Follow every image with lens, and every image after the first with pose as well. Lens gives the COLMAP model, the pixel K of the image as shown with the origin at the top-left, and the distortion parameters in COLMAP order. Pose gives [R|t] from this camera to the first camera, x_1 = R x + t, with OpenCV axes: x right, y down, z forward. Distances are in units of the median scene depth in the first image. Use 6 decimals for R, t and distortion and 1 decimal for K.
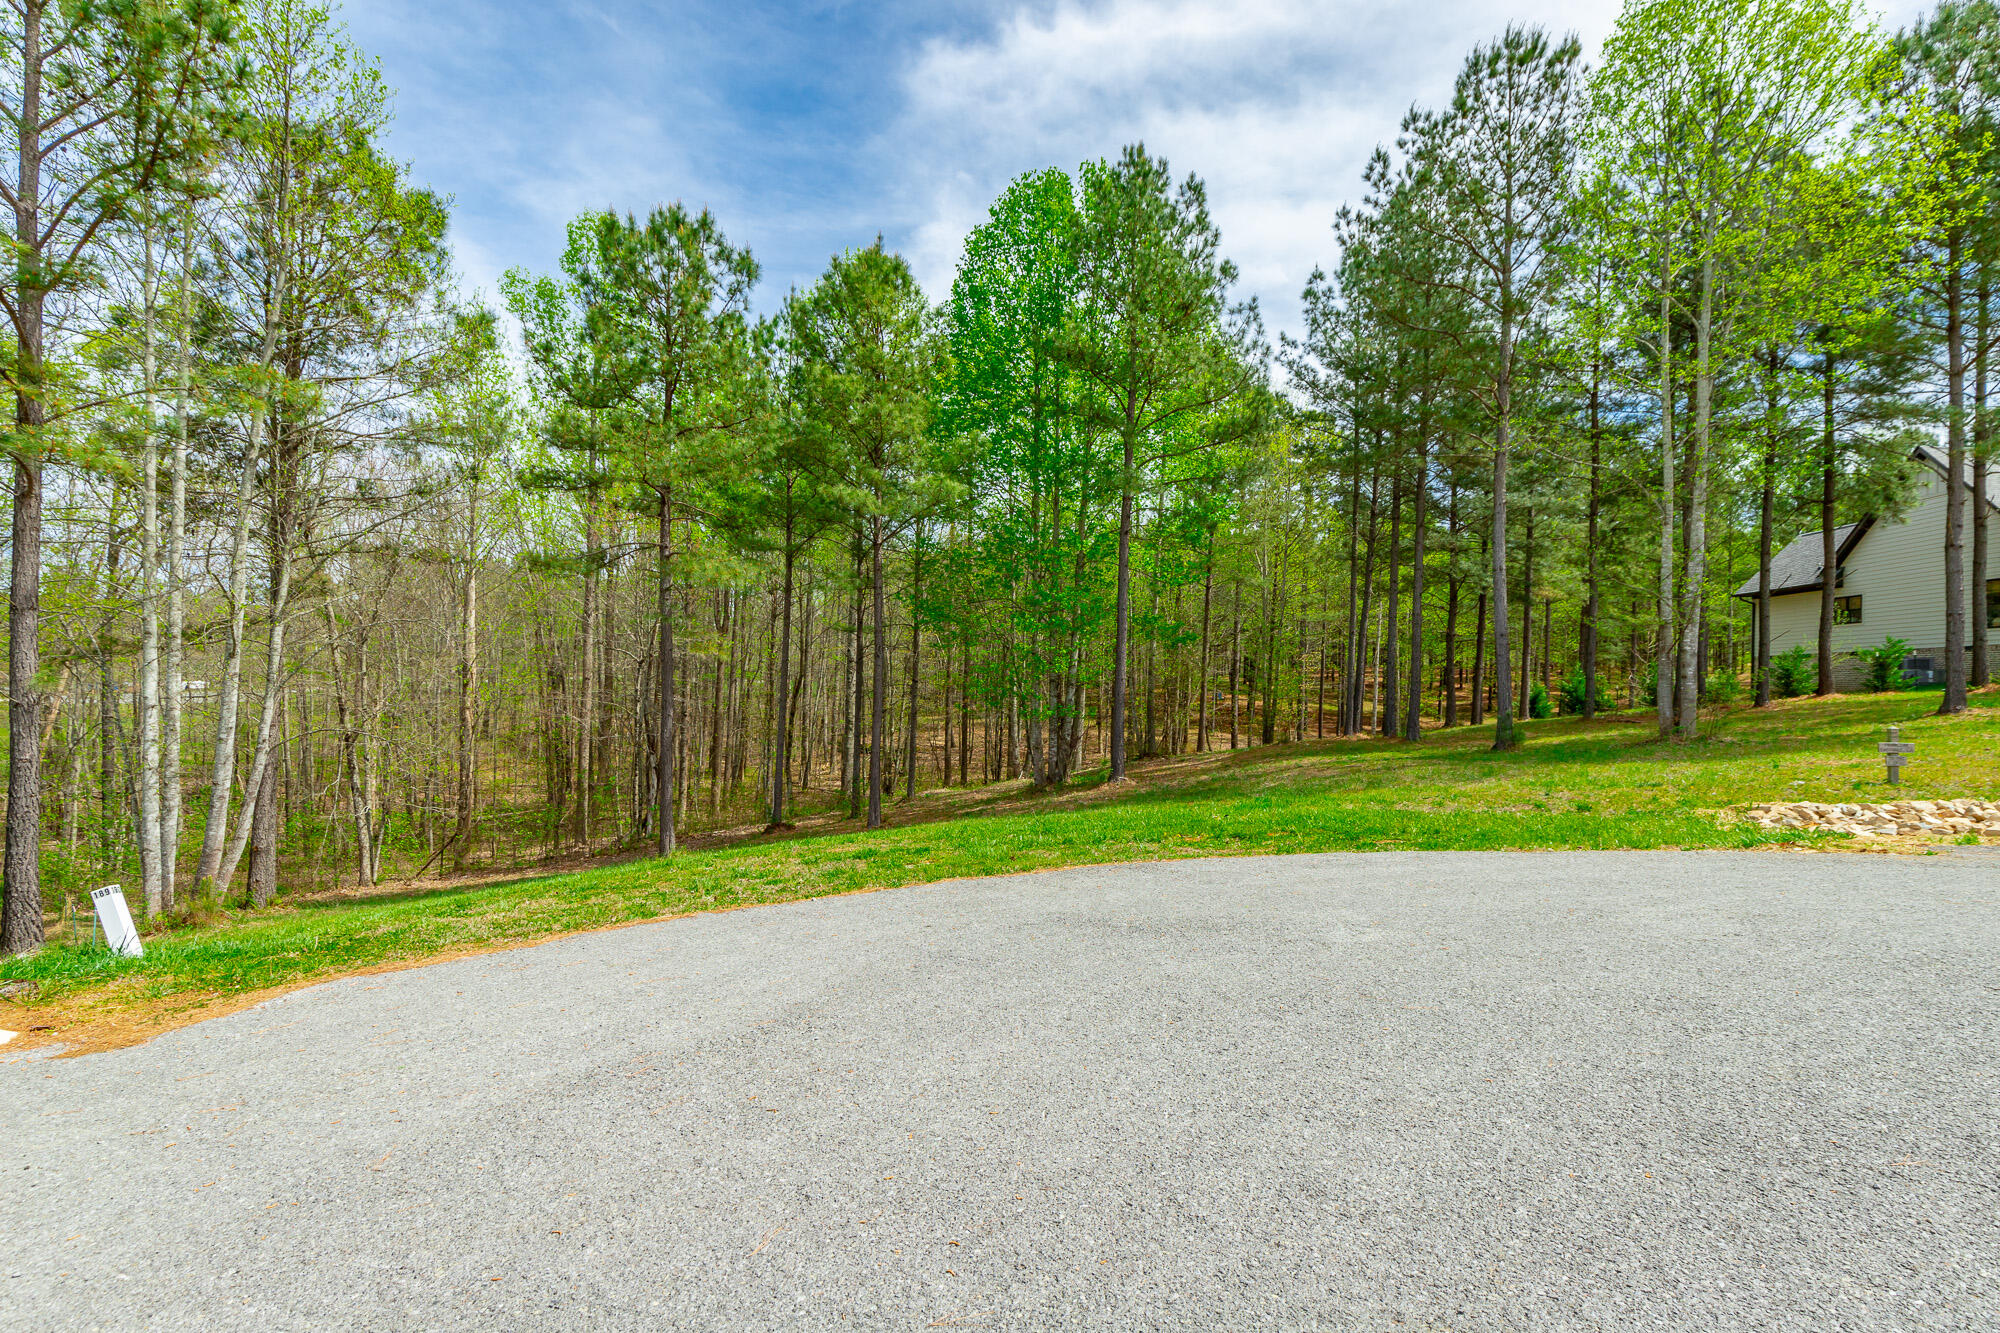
lens RADIAL K [[884.4, 0, 1004.0], [0, 884.4, 682.2], [0, 0, 1]] dist [0.001079, -0.000025]
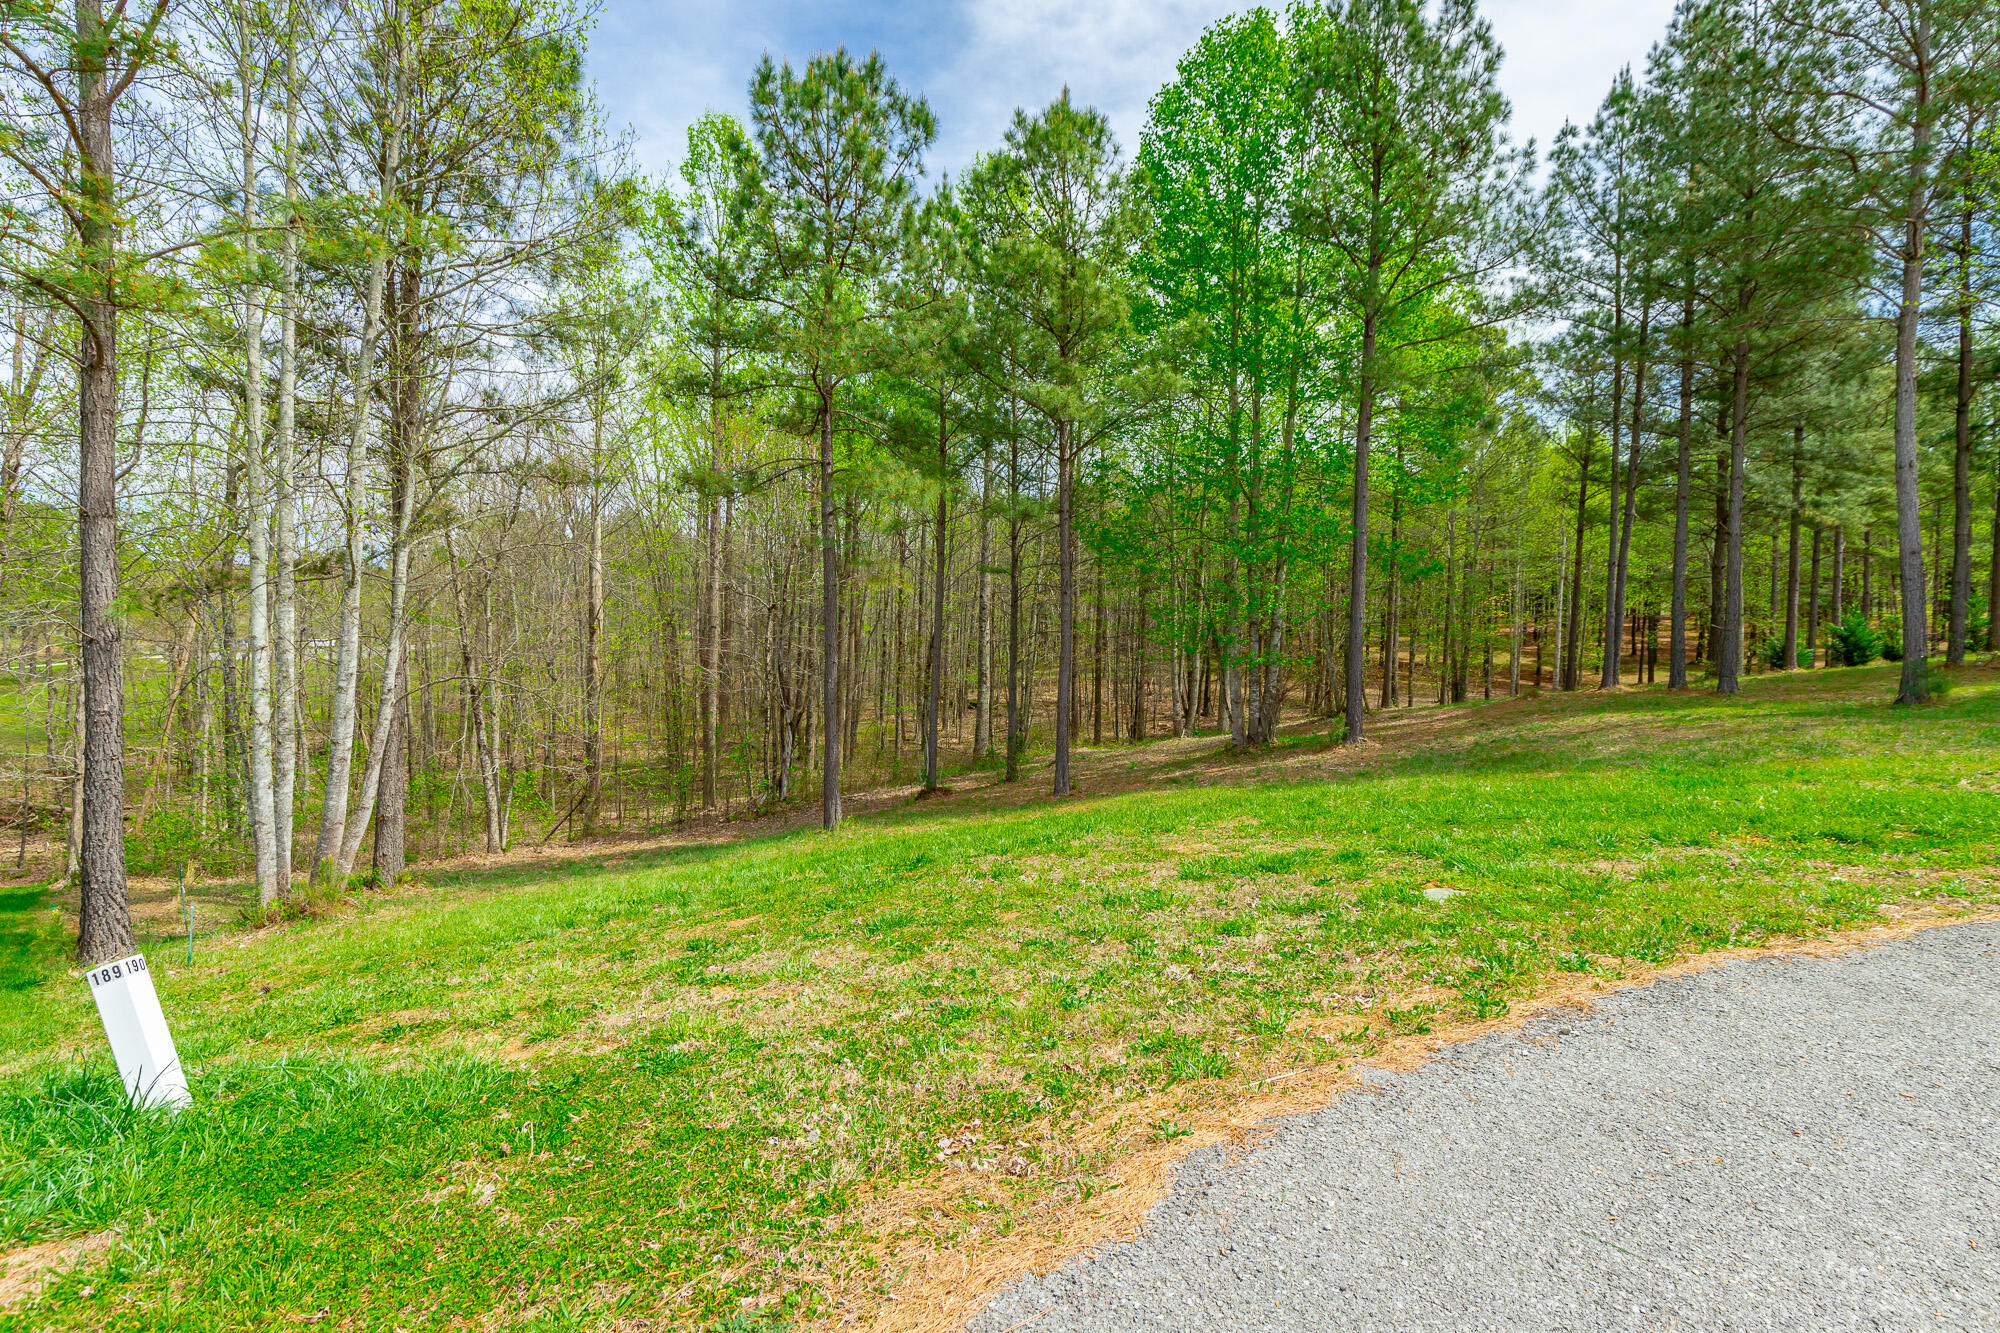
lens RADIAL K [[884.4, 0, 996.0], [0, 884.4, 653.4], [0, 0, 1]] dist [0.001079, -0.000025]
pose [[0.995847, -0.003703, -0.090962, -0.150772], [0.005216, 0.999852, 0.016403, 0.016125], [0.090888, -0.016809, 0.995719, 0.175960]]
